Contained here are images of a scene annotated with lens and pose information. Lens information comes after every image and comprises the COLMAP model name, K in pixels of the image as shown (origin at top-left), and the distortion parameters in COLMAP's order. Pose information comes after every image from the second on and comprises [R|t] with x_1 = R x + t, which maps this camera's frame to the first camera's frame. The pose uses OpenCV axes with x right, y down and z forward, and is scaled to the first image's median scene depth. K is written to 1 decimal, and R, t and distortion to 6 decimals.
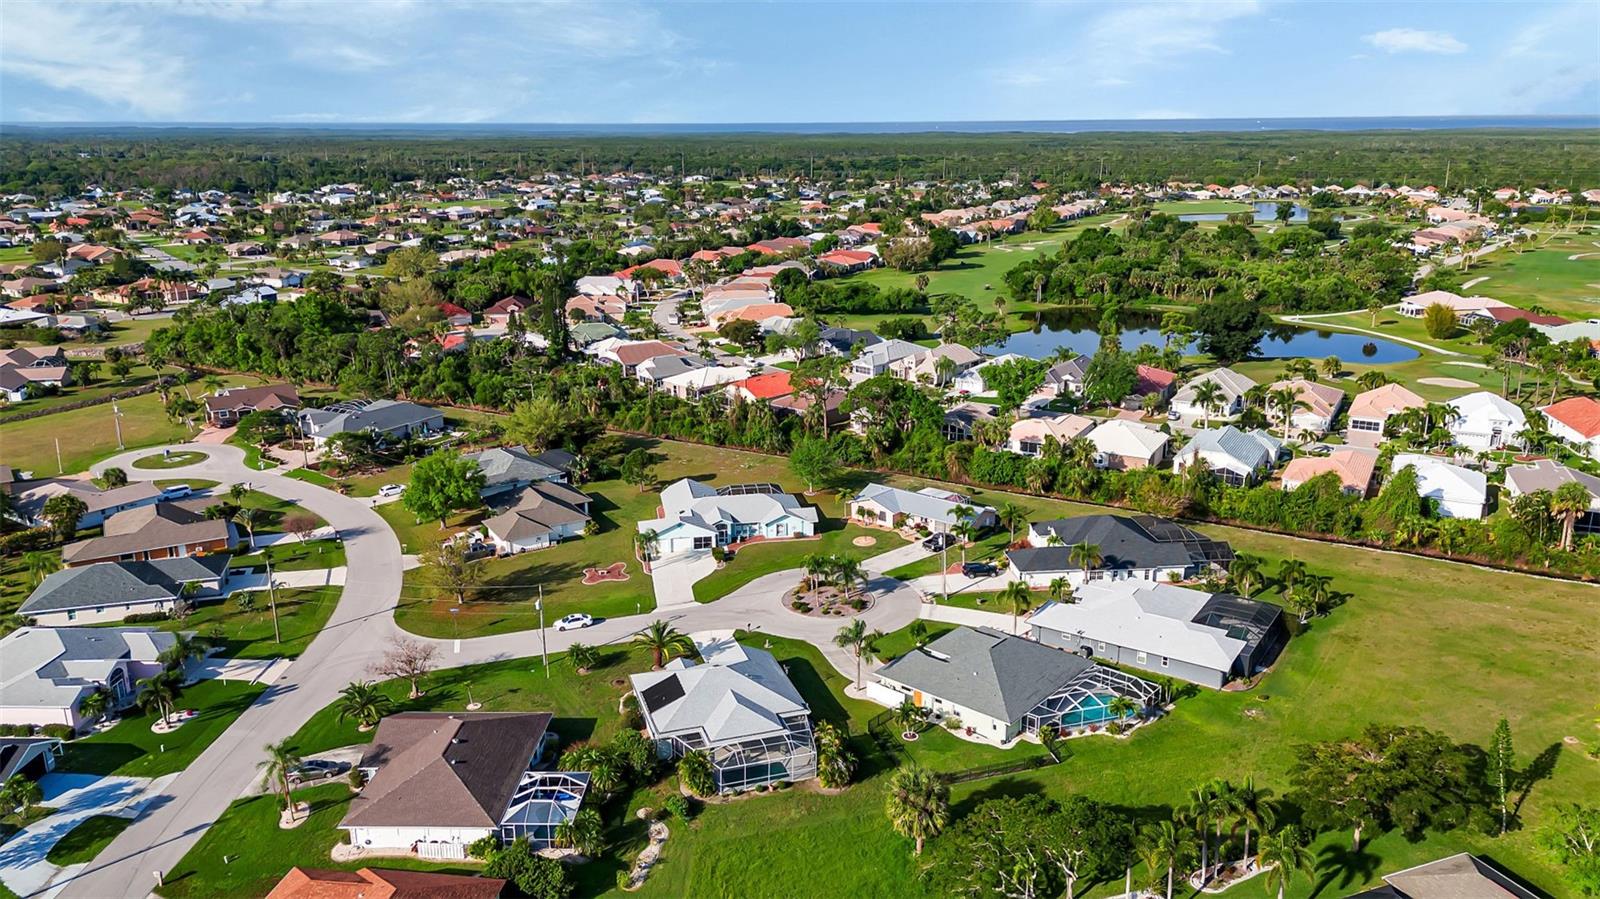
lens RADIAL K [[1162.0, 0, 762.0], [0, 1162.0, 454.4], [0, 0, 1]] dist [0.092129, -0.089946]
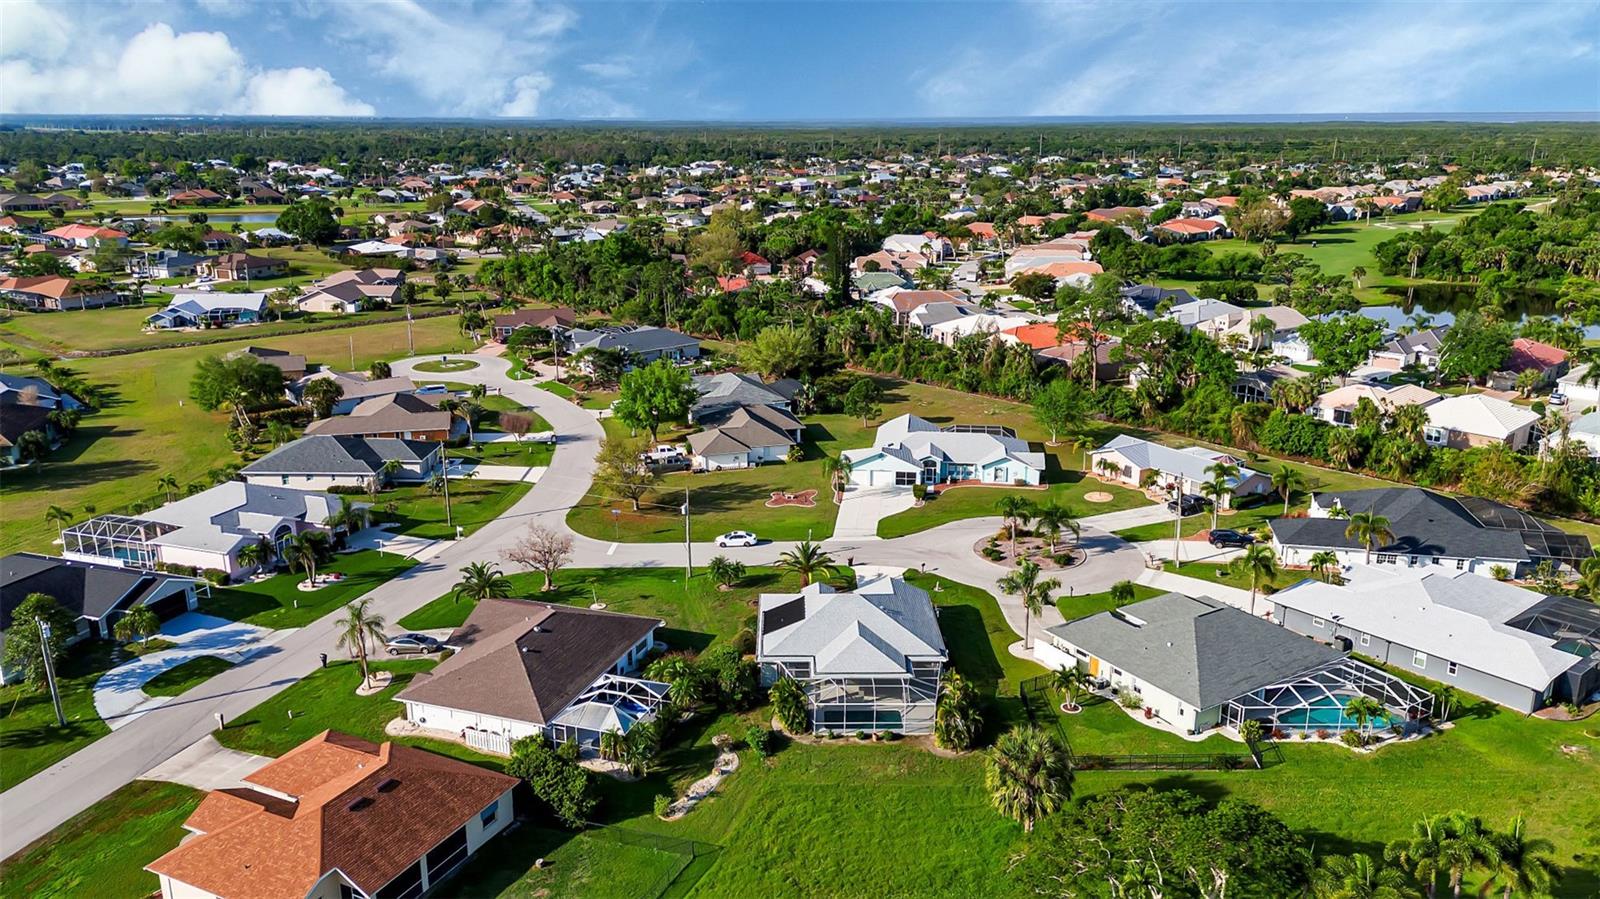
lens RADIAL K [[1162.0, 0, 762.0], [0, 1162.0, 454.4], [0, 0, 1]] dist [0.092129, -0.089946]
pose [[0.957261, 0.092393, -0.274070, 0.083322], [-0.088429, 0.995722, 0.026810, 0.042375], [0.275374, -0.001429, 0.961336, 0.110099]]
